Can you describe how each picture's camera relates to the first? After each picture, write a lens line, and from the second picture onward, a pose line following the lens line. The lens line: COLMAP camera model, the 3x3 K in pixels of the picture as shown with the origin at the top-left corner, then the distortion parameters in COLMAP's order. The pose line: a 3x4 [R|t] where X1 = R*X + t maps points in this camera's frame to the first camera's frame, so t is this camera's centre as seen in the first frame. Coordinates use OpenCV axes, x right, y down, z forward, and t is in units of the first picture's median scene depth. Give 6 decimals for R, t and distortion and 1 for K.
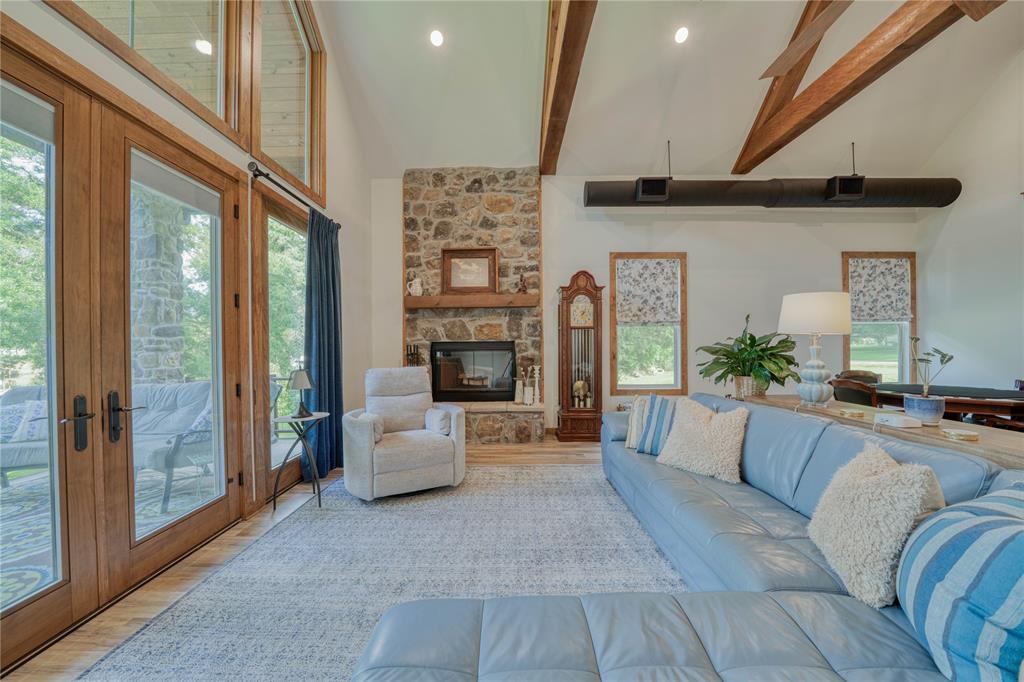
lens RADIAL K [[358.4, 0, 504.3], [0, 358.4, 347.2], [0, 0, 1]] dist [-0.022227, 0.000012]
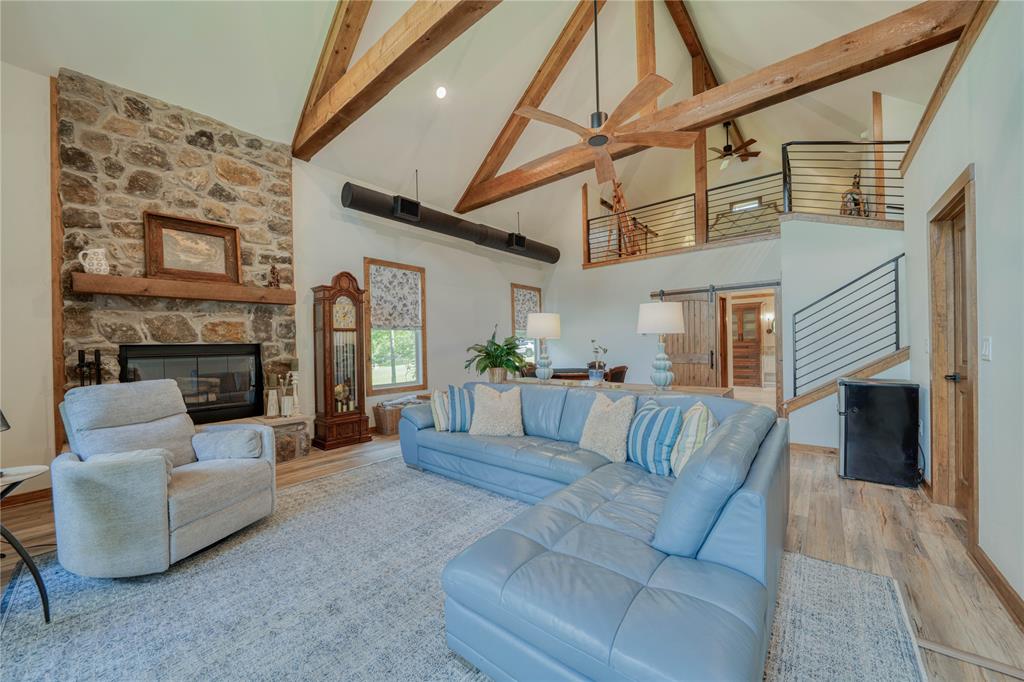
lens RADIAL K [[372.6, 0, 505.6], [0, 372.6, 346.8], [0, 0, 1]] dist [-0.018792, 0.000050]
pose [[0.640137, -0.008338, 0.768216, -0.270494], [0.016223, 0.999865, -0.002667, 0.001851], [-0.768090, 0.014170, 0.640185, 0.010712]]
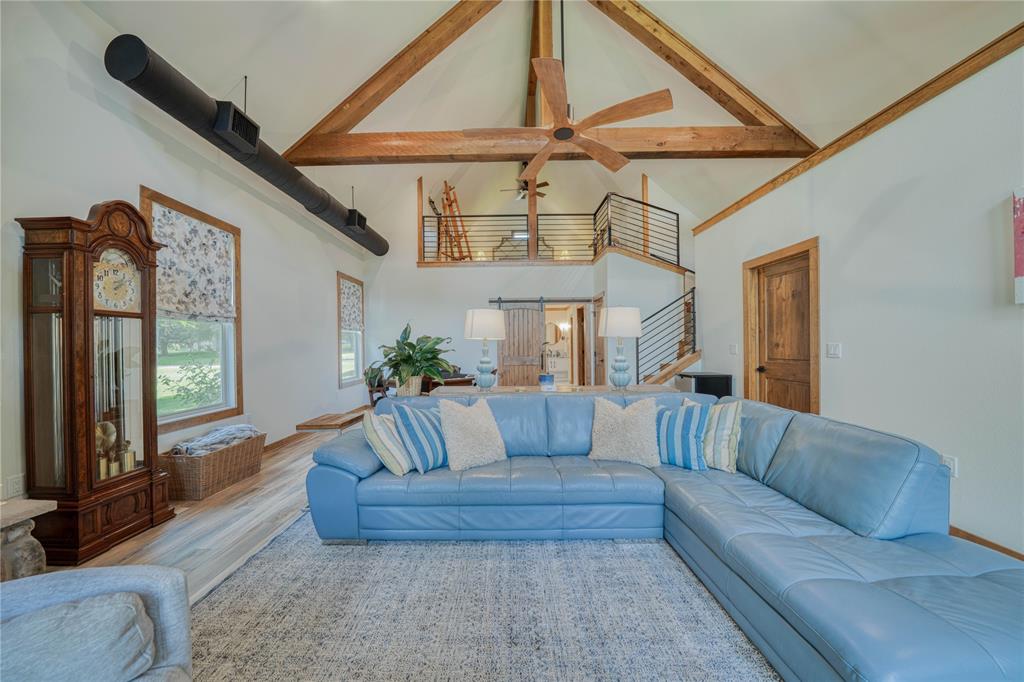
lens RADIAL K [[358.4, 0, 504.3], [0, 358.4, 347.2], [0, 0, 1]] dist [-0.022227, 0.000012]
pose [[-0.000988, 0.002763, 0.999996, -0.259931], [0.013081, 0.999911, -0.002749, -0.000491], [-0.999914, 0.013078, -0.001024, 0.440247]]
